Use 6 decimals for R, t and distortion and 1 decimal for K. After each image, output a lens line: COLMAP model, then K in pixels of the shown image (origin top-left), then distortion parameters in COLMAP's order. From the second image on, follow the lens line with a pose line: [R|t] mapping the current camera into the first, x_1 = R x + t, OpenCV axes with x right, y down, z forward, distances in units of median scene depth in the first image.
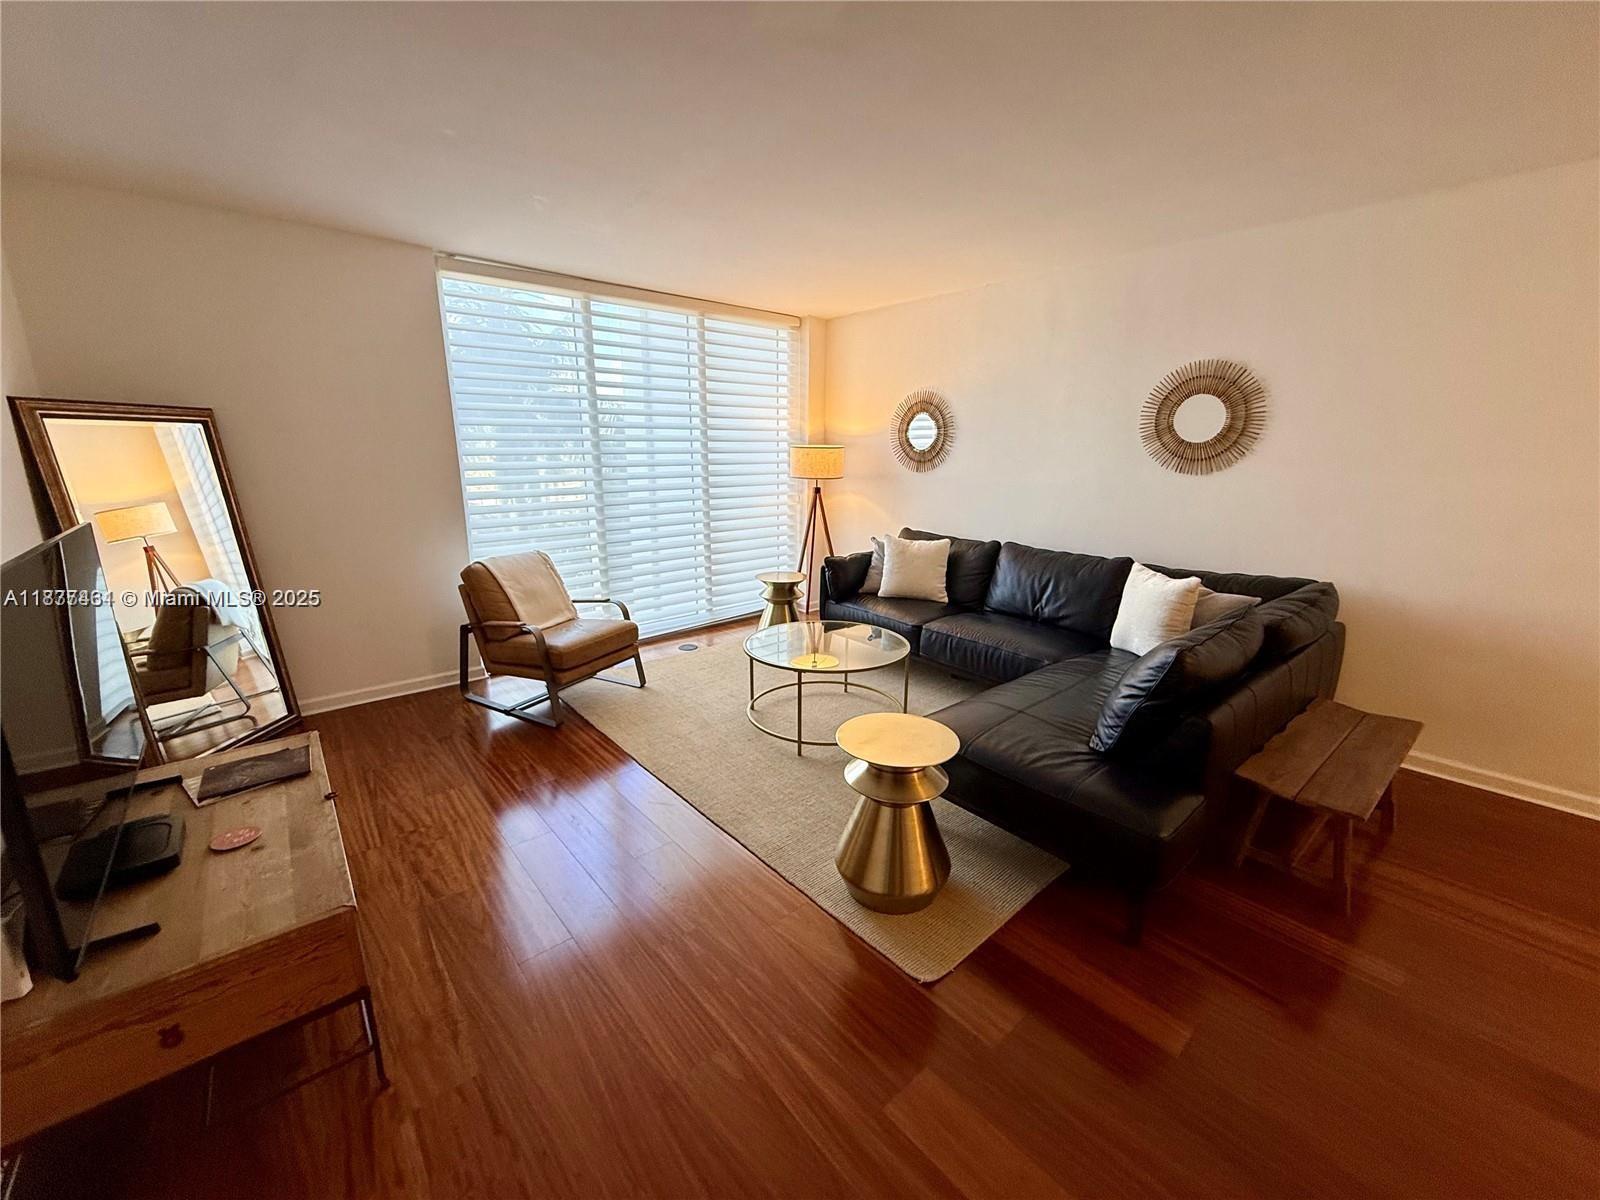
lens RADIAL K [[637.6, 0, 798.3], [0, 637.6, 598.7], [0, 0, 1]] dist [0.001605, 0.000152]
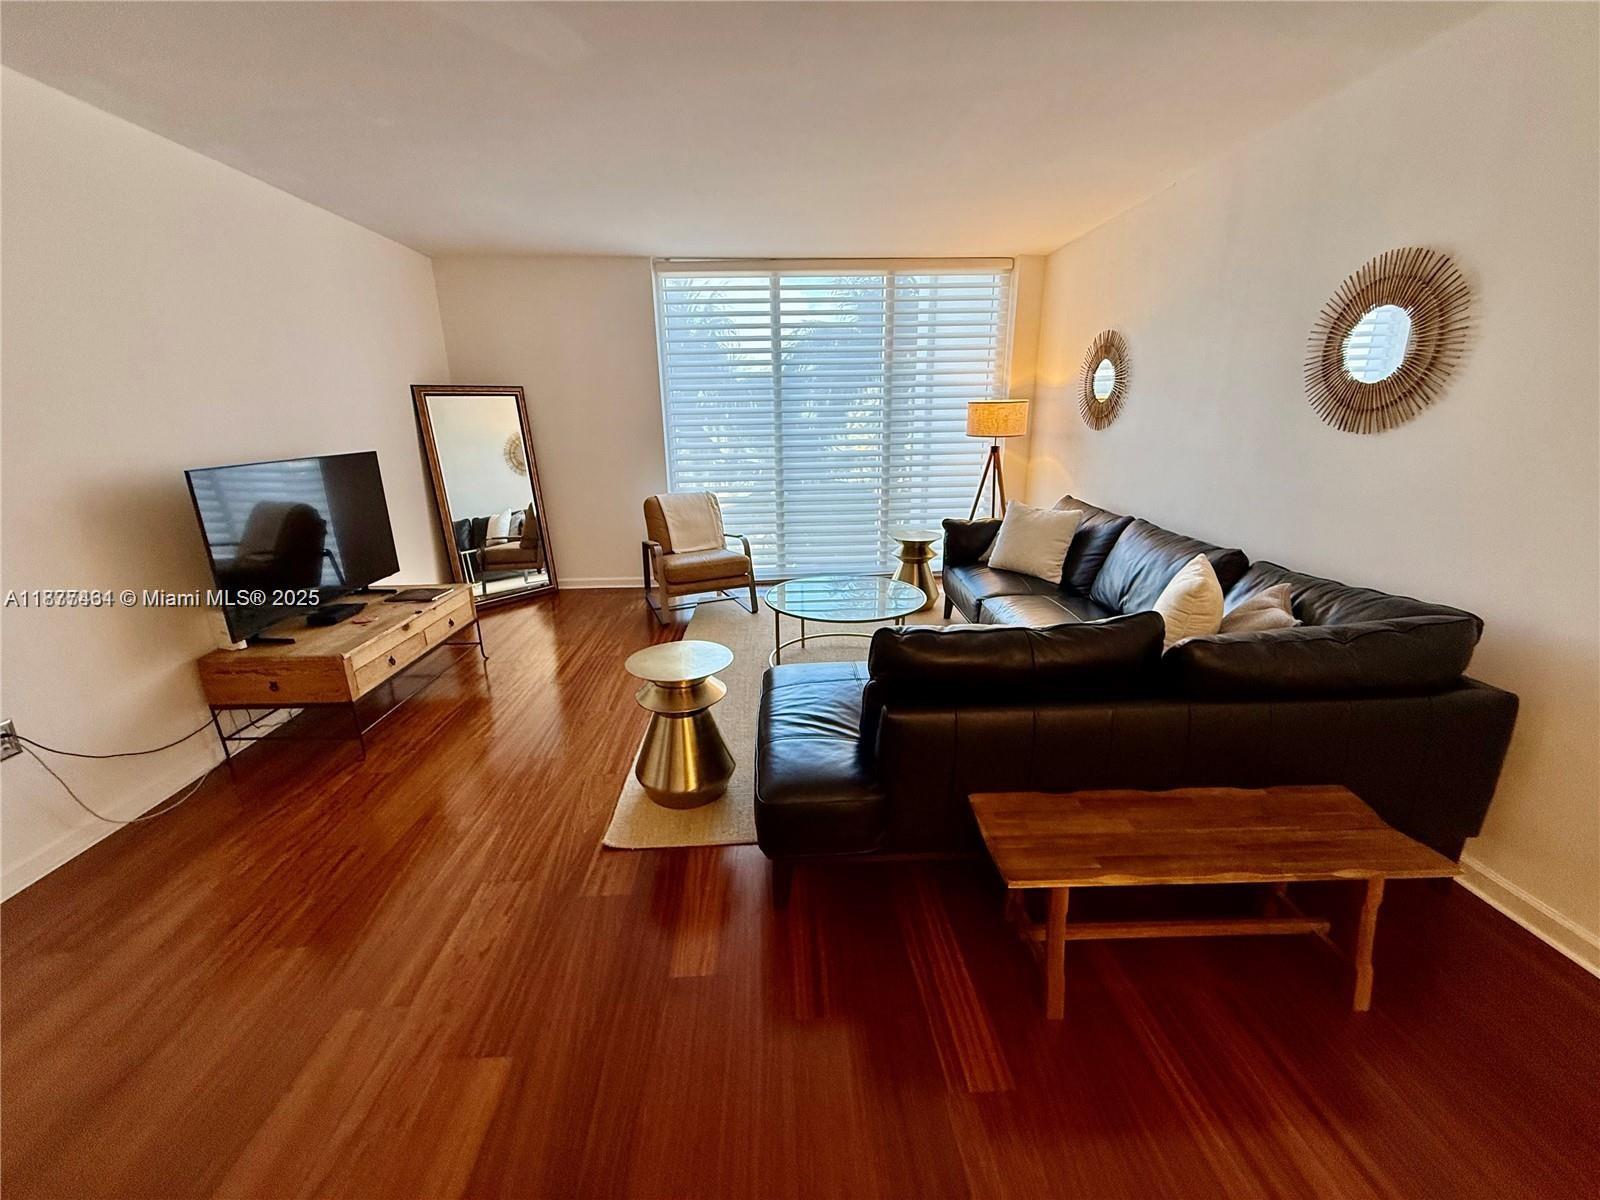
lens RADIAL K [[637.6, 0, 793.4], [0, 637.6, 597.5], [0, 0, 1]] dist [0.001605, 0.000152]
pose [[0.782318, 0.162360, -0.601346, 0.520585], [-0.127465, 0.986729, 0.100586, -0.017776], [0.609697, -0.002039, 0.792632, 0.112418]]
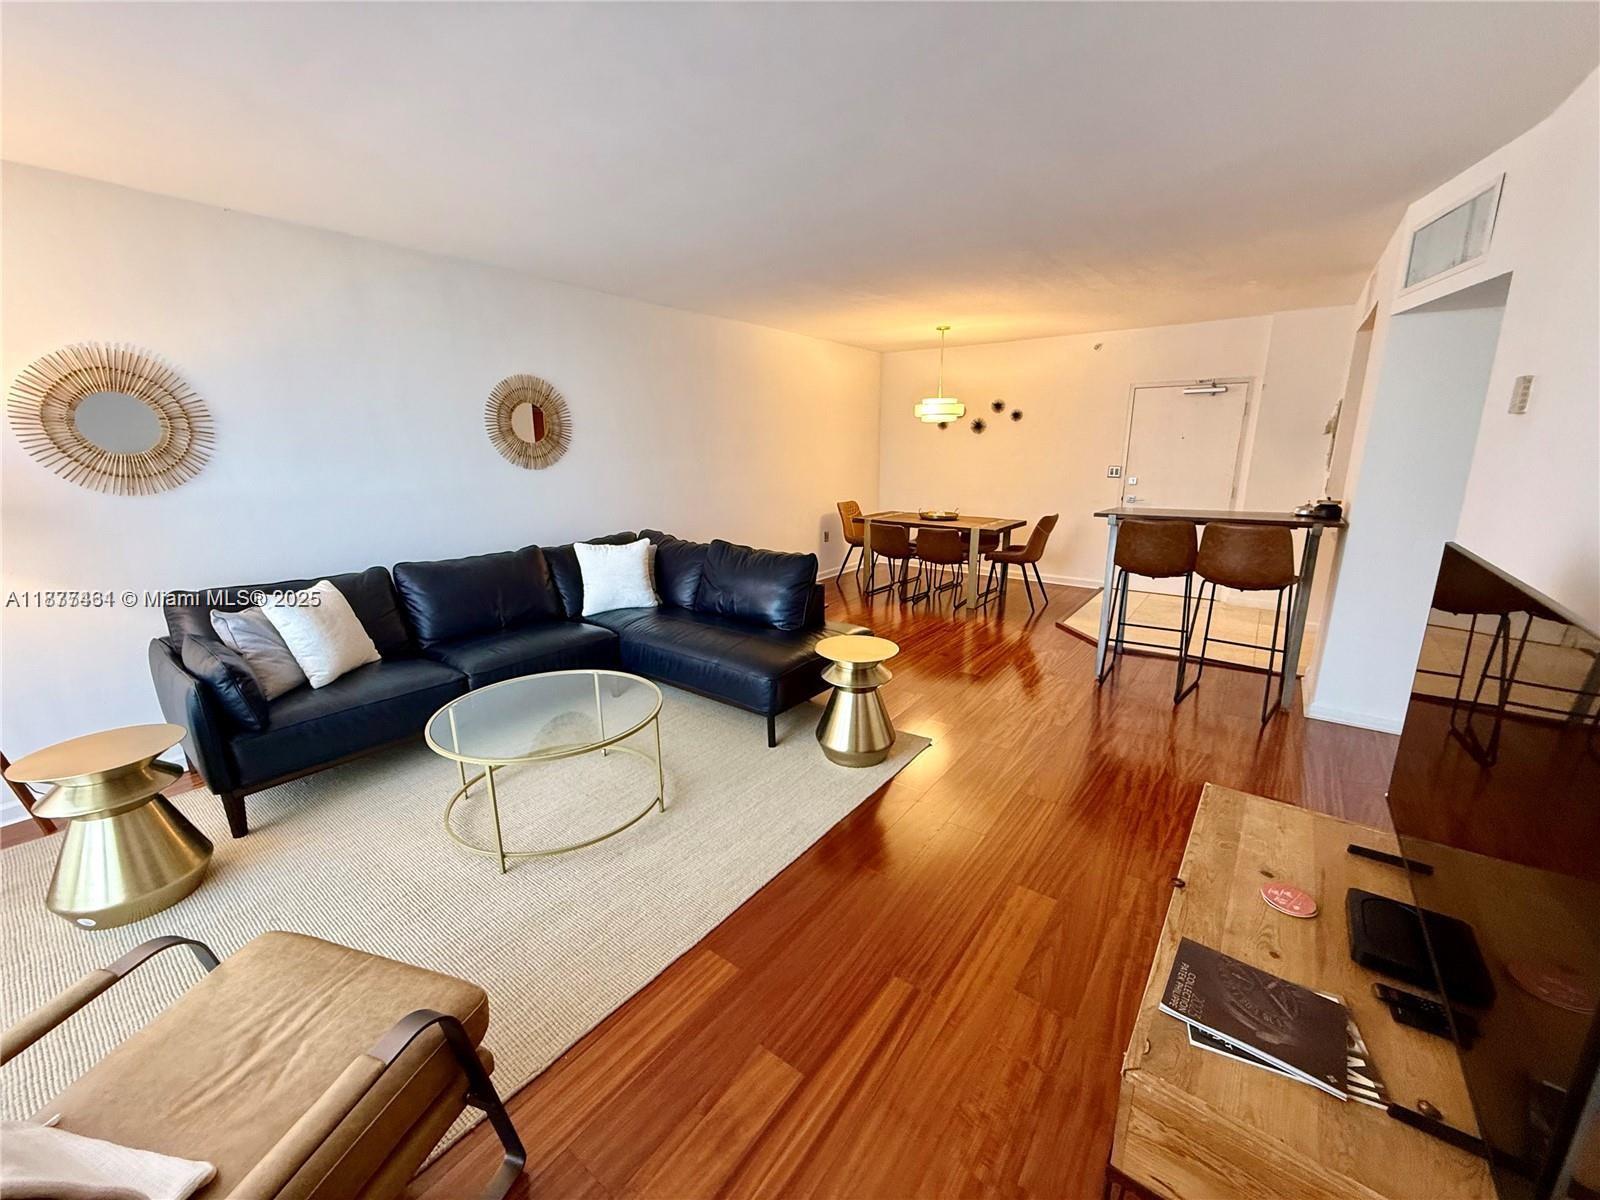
lens RADIAL K [[637.6, 0, 793.7], [0, 637.6, 594.3], [0, 0, 1]] dist [0.001605, 0.000152]
pose [[-0.209881, -0.228243, 0.950713, -0.613598], [0.230669, 0.933363, 0.275001, -0.171438], [-0.950127, 0.277017, -0.143247, 0.688788]]
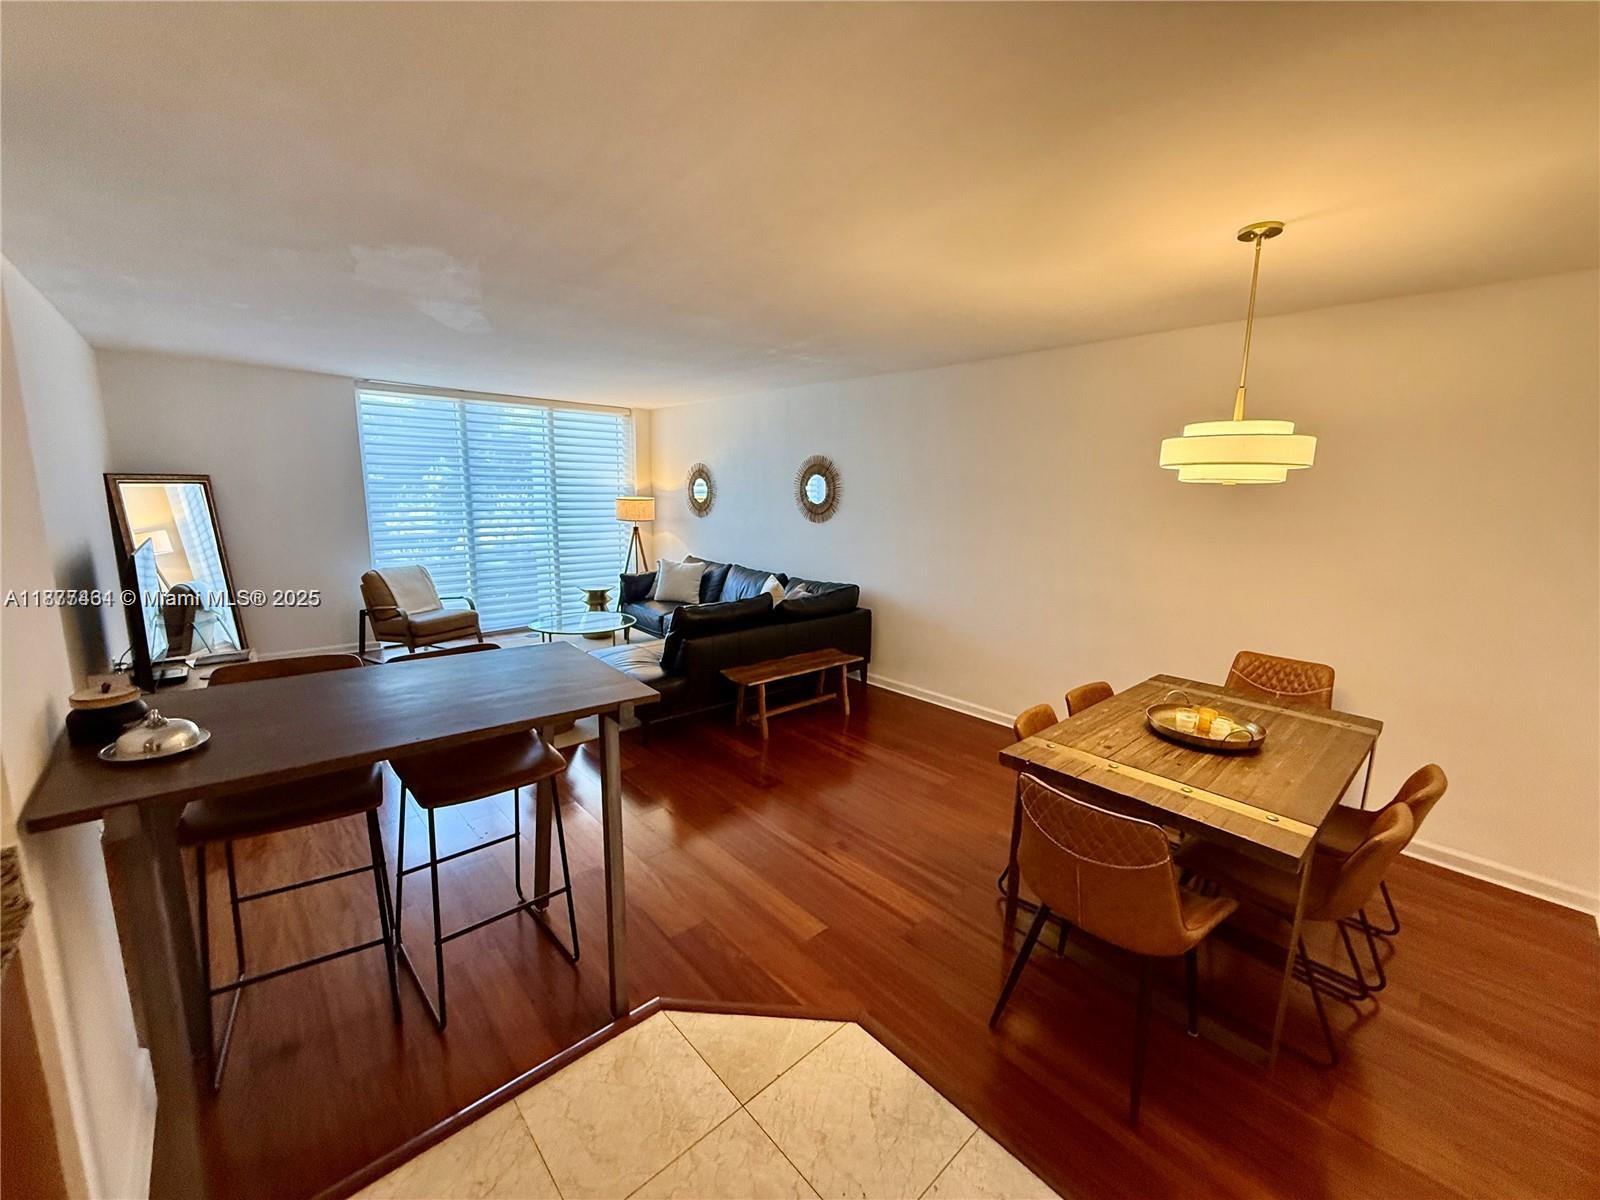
lens RADIAL K [[637.6, 0, 797.2], [0, 637.6, 601.5], [0, 0, 1]] dist [0.001605, 0.000152]
pose [[0.999688, 0.013766, 0.020823, 0.478438], [-0.012568, 0.998318, -0.056605, 0.089300], [-0.021567, 0.056325, 0.998179, -0.551585]]
